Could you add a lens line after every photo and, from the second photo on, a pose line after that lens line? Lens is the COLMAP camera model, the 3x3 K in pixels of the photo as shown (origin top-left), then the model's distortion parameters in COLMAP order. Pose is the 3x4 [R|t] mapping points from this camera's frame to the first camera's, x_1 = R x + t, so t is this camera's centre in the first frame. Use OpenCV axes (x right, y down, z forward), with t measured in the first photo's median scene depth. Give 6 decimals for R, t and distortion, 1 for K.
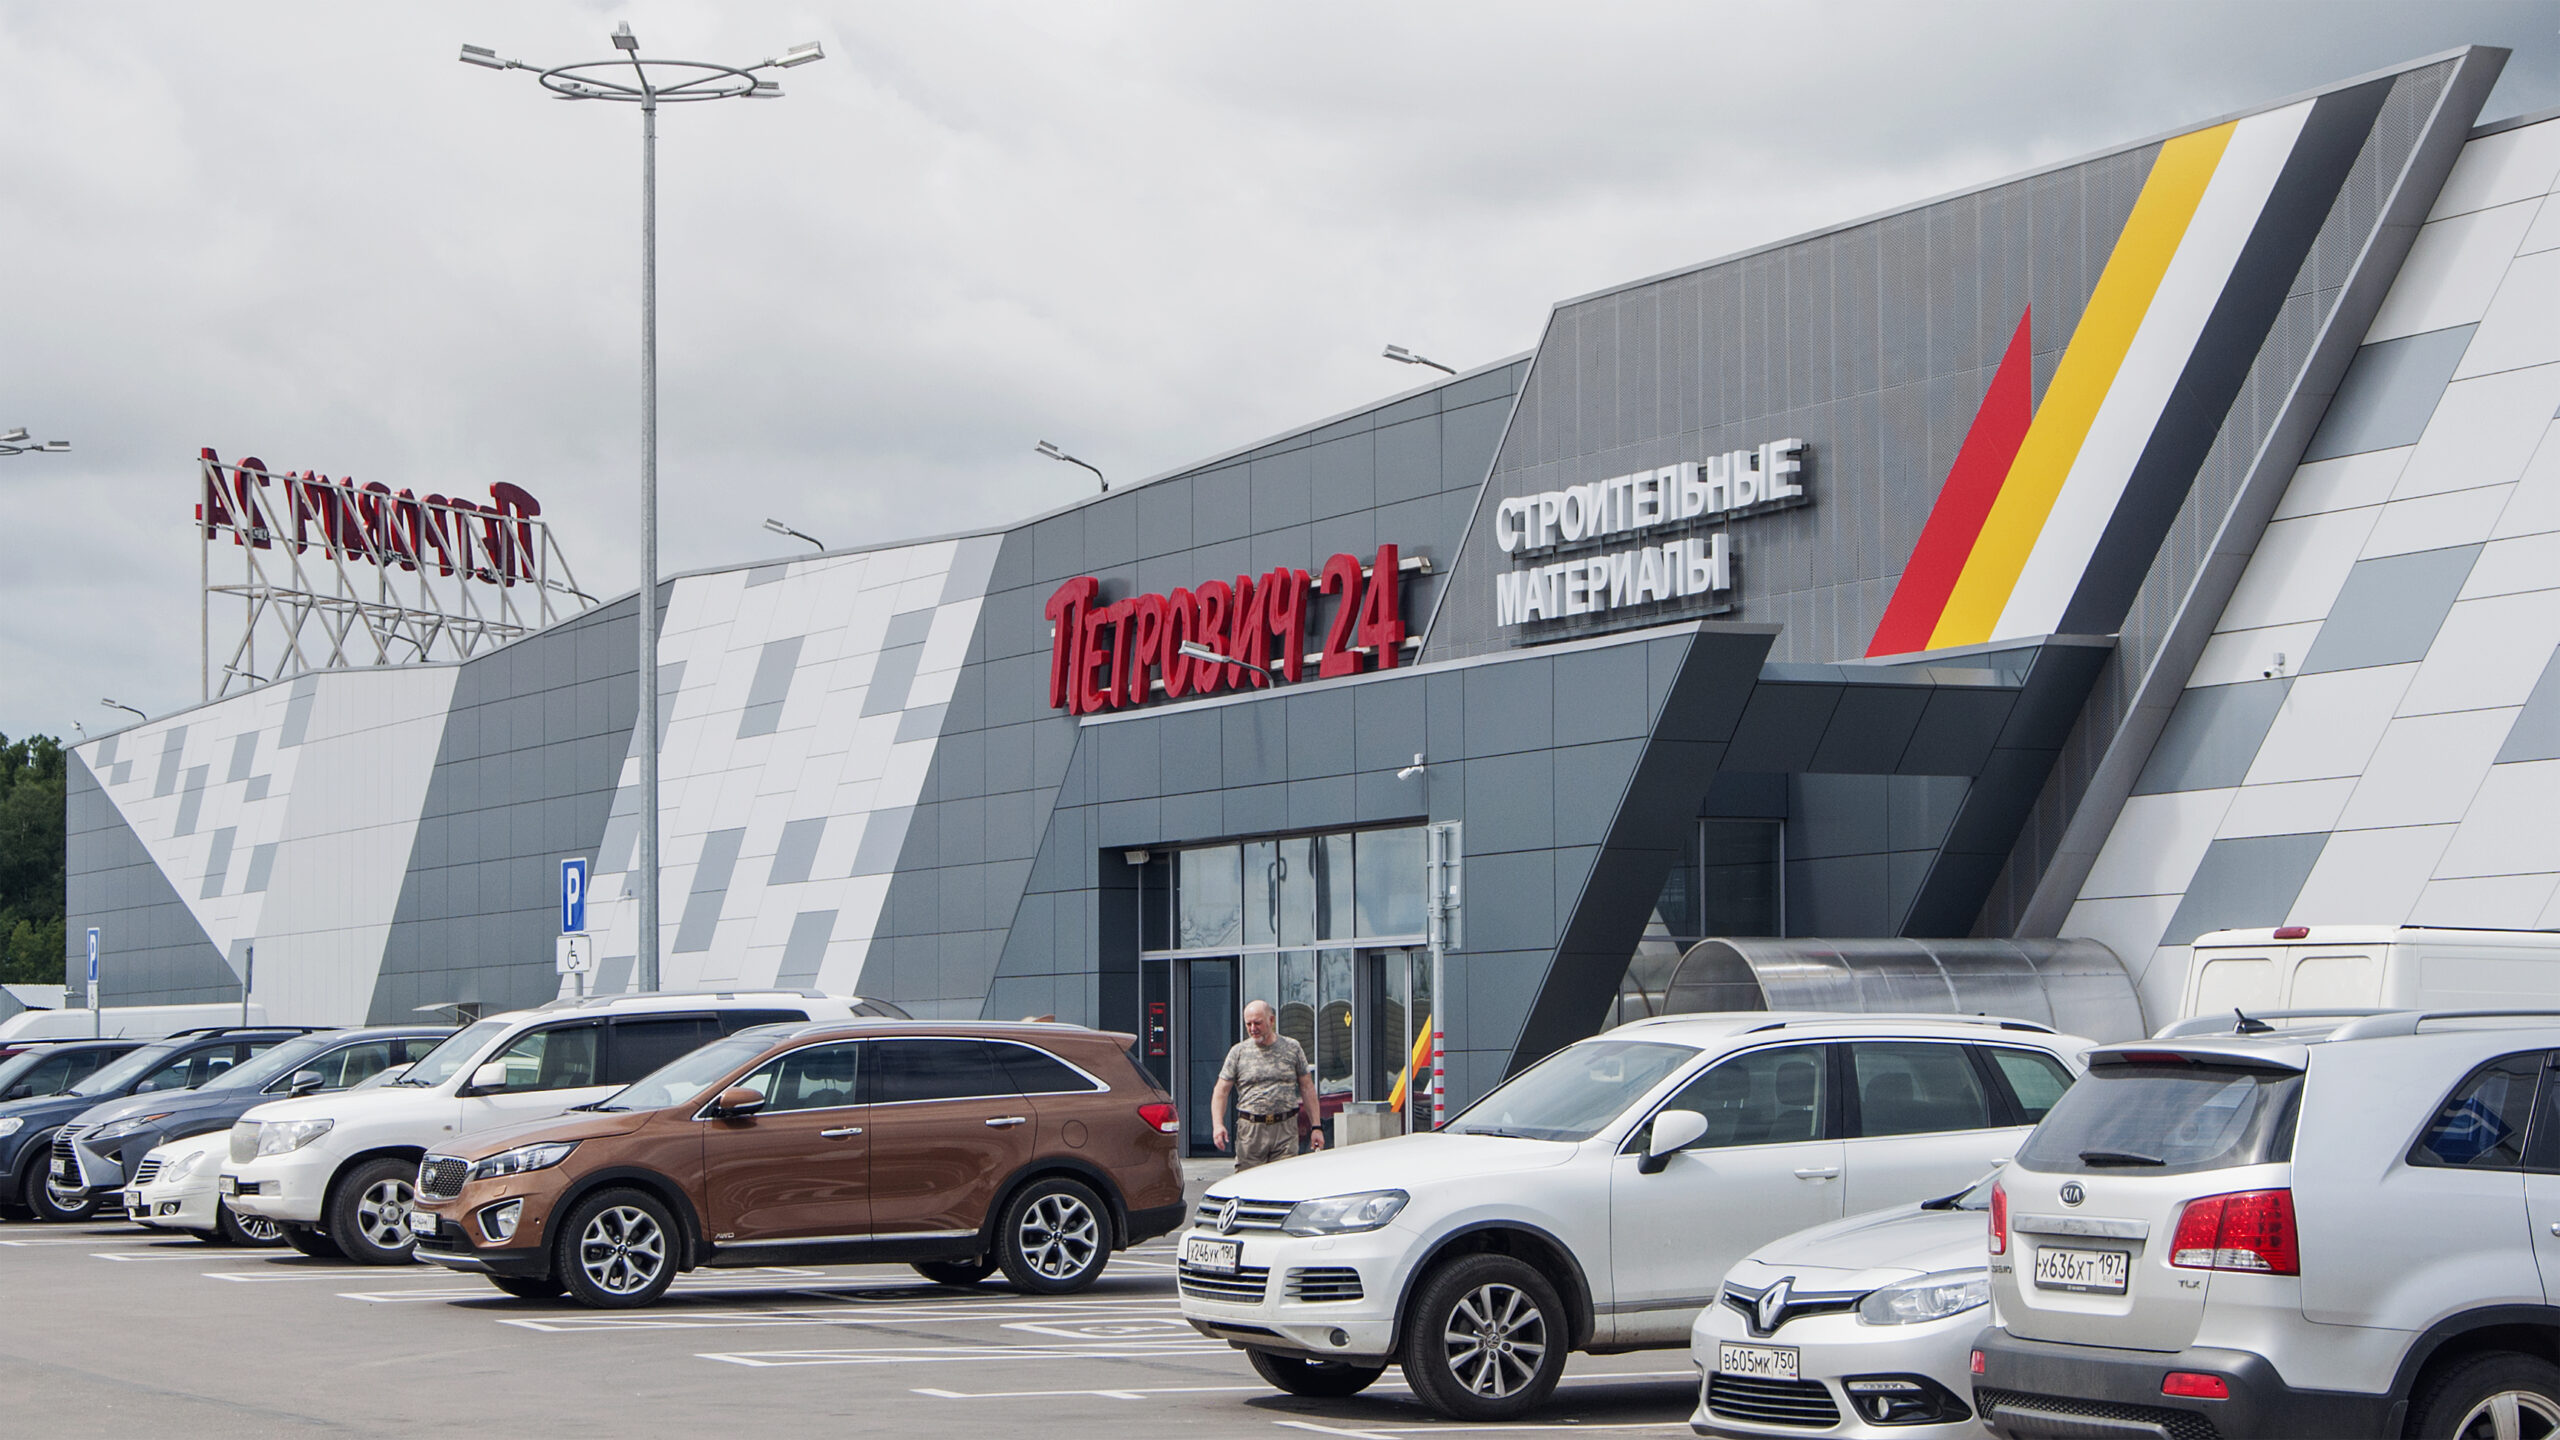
lens RADIAL K [[5059.5, 0, 1280.0], [0, 5059.5, 720.0], [0, 0, 1]] dist [0.027445, 0.042949]
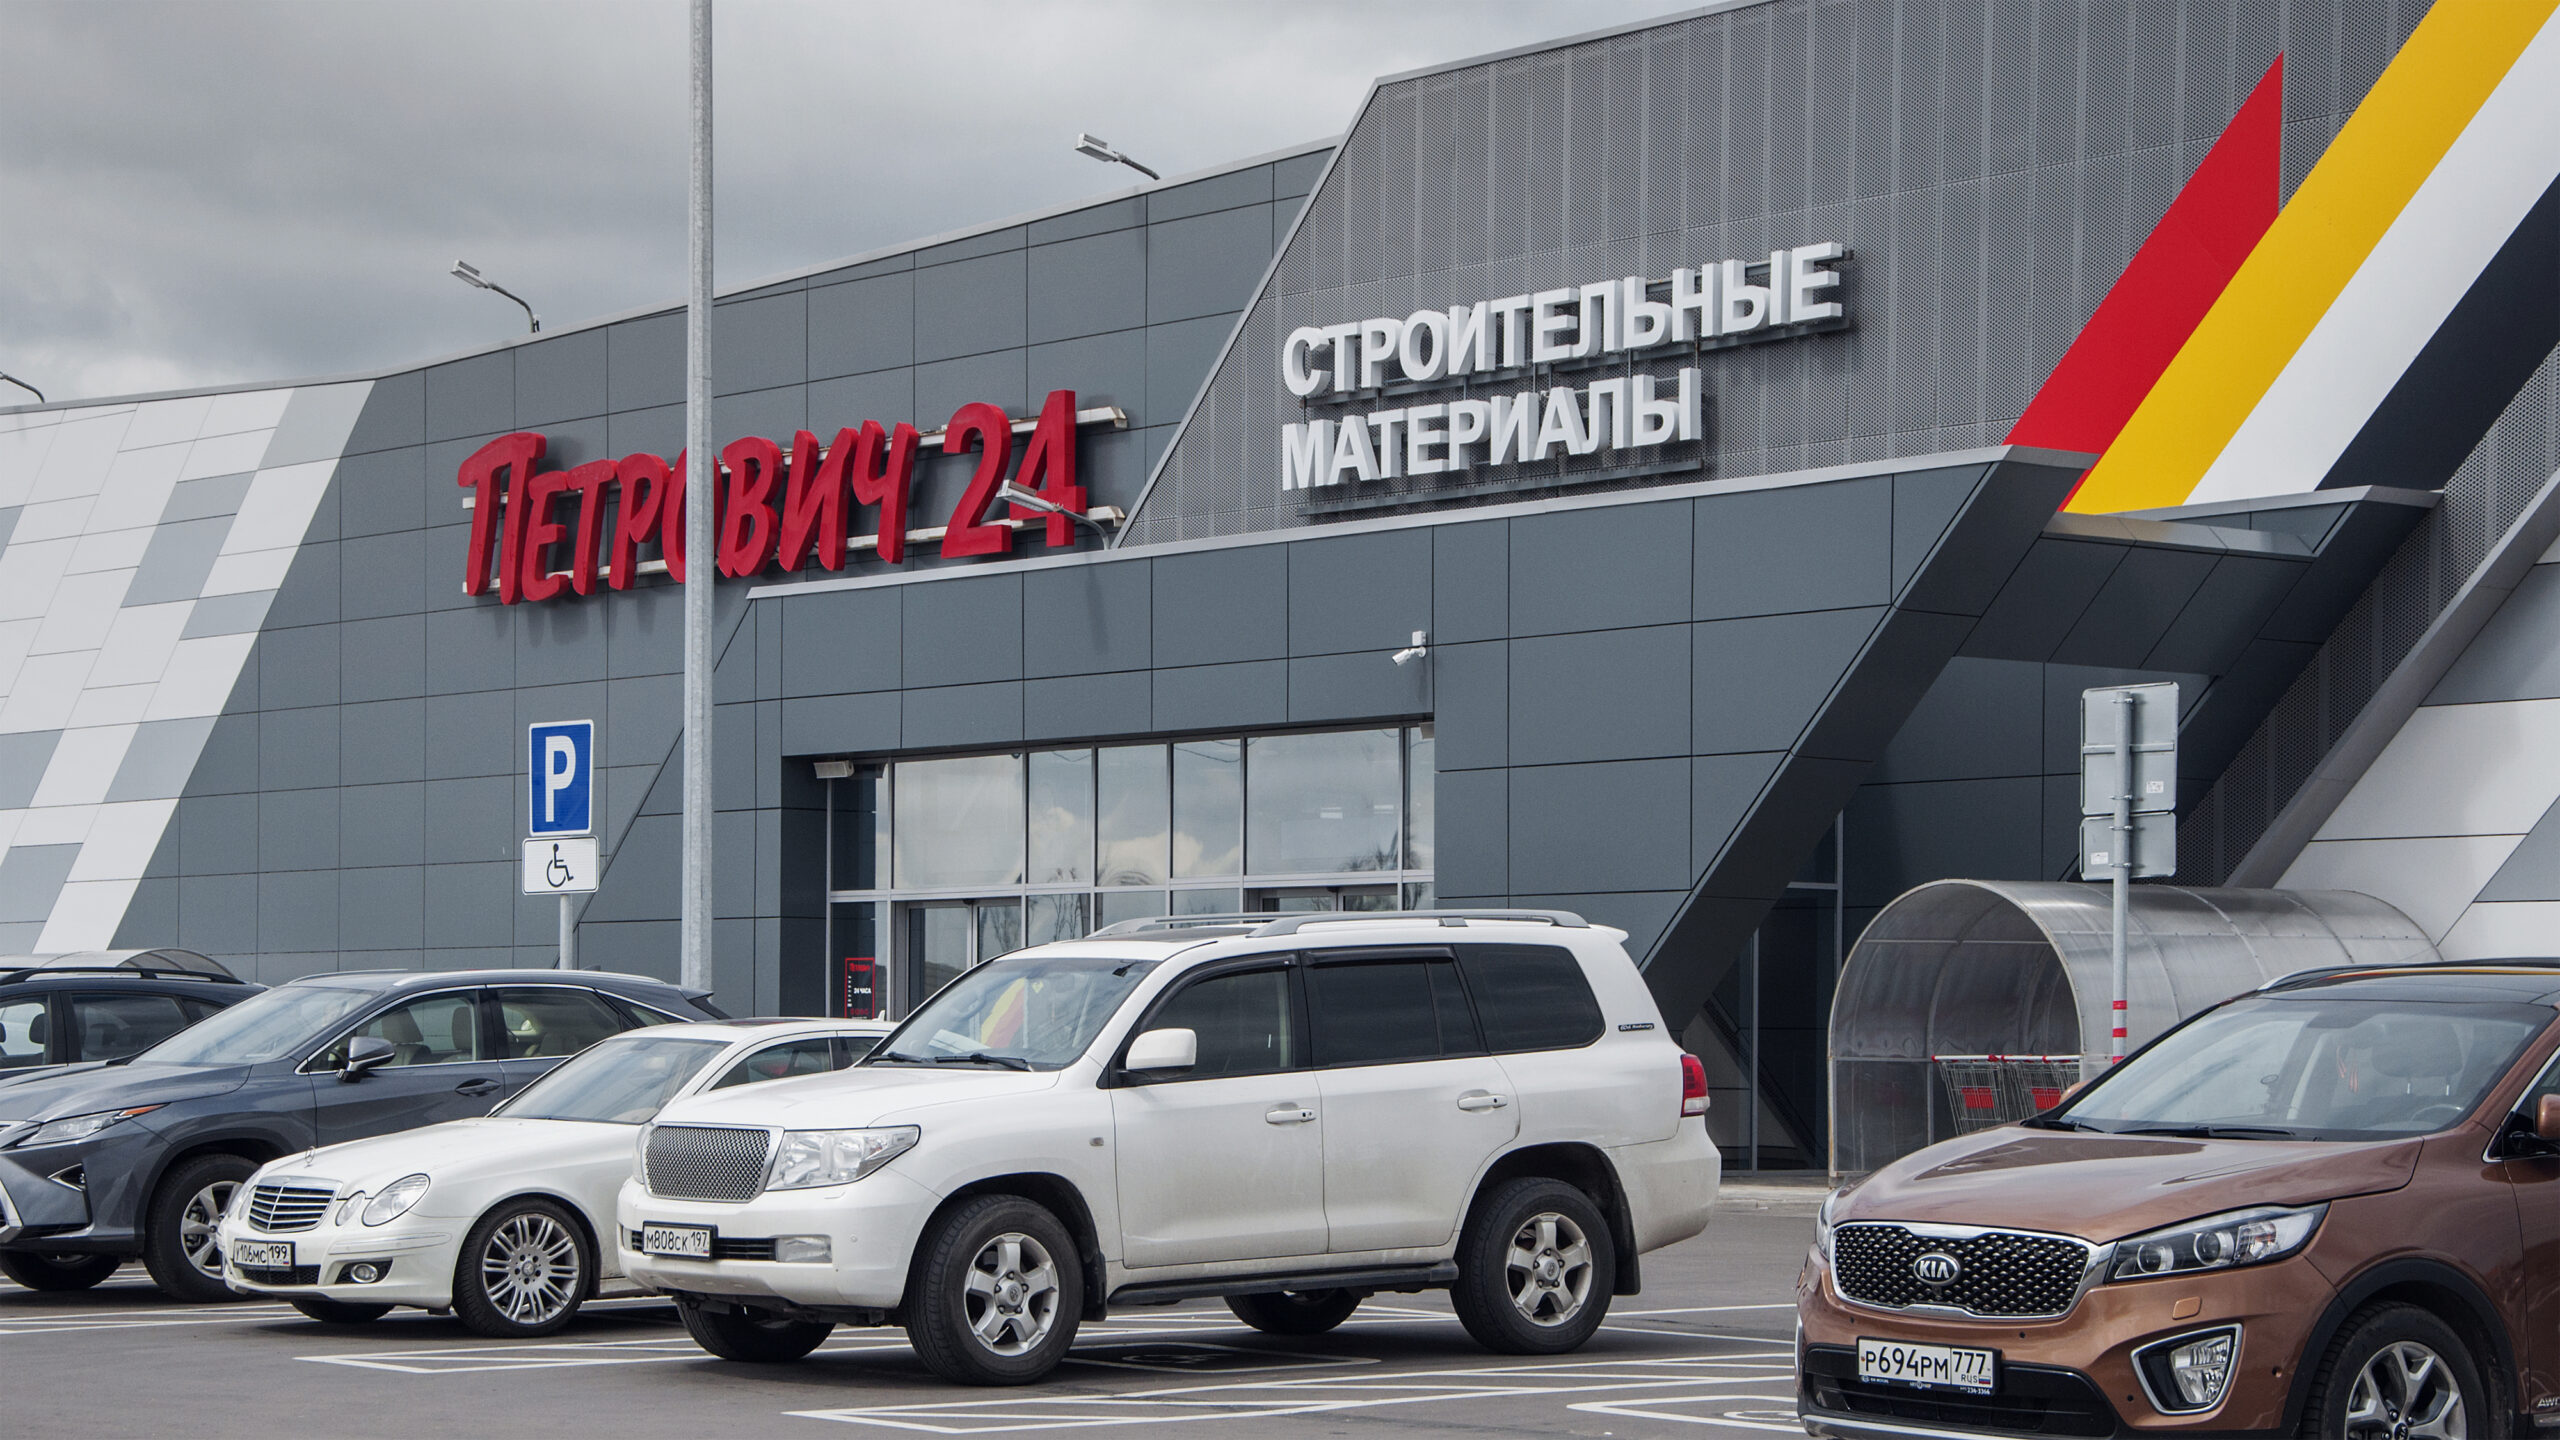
lens RADIAL K [[5077.1, 0, 1279.3], [0, 5077.1, 842.1], [0, 0, 1]] dist [0.339239, 0.017658]
pose [[0.973269, 0.021926, 0.228619, -0.148702], [-0.028607, 0.999254, 0.025951, 0.017049], [-0.227879, -0.031798, 0.973170, 0.238505]]
